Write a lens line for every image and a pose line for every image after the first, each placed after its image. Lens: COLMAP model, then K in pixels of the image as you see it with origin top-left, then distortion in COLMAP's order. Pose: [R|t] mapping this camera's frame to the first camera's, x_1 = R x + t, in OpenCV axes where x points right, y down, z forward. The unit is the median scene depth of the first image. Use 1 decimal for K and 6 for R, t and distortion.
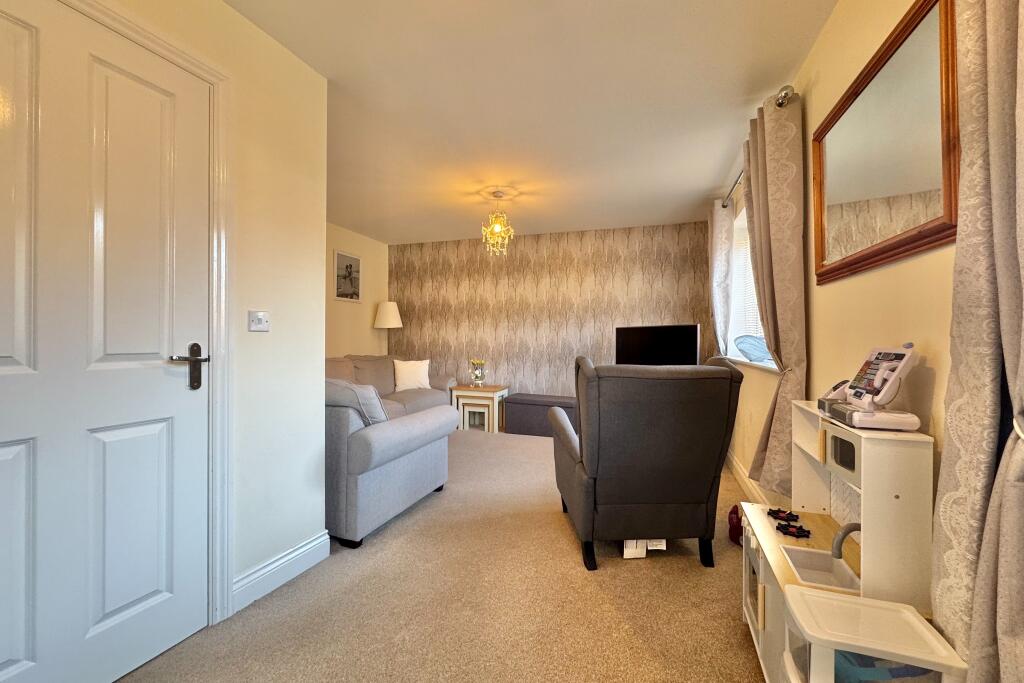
lens RADIAL K [[410.2, 0, 512.0], [0, 410.2, 341.5], [0, 0, 1]] dist [-0.000497, 0.000124]
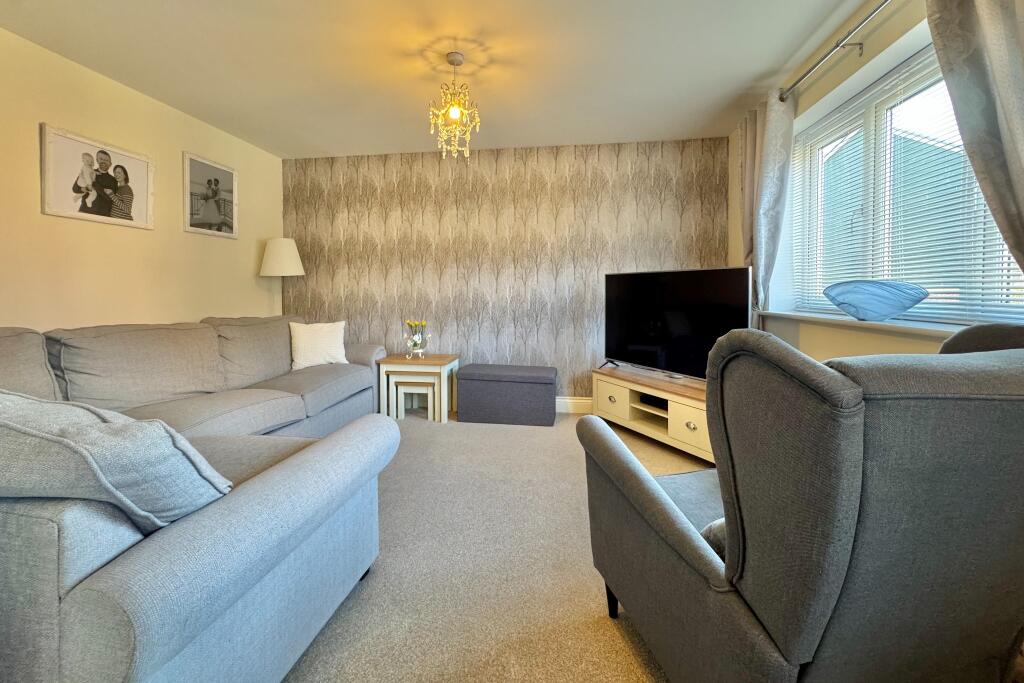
lens RADIAL K [[406.0, 0, 510.1], [0, 406.0, 296.9], [0, 0, 1]] dist [-0.000668, 0.000045]
pose [[0.983975, -0.010913, 0.177970, -0.048549], [0.009522, 0.999917, 0.008667, -0.000332], [-0.178050, -0.006834, 0.983998, 0.276755]]
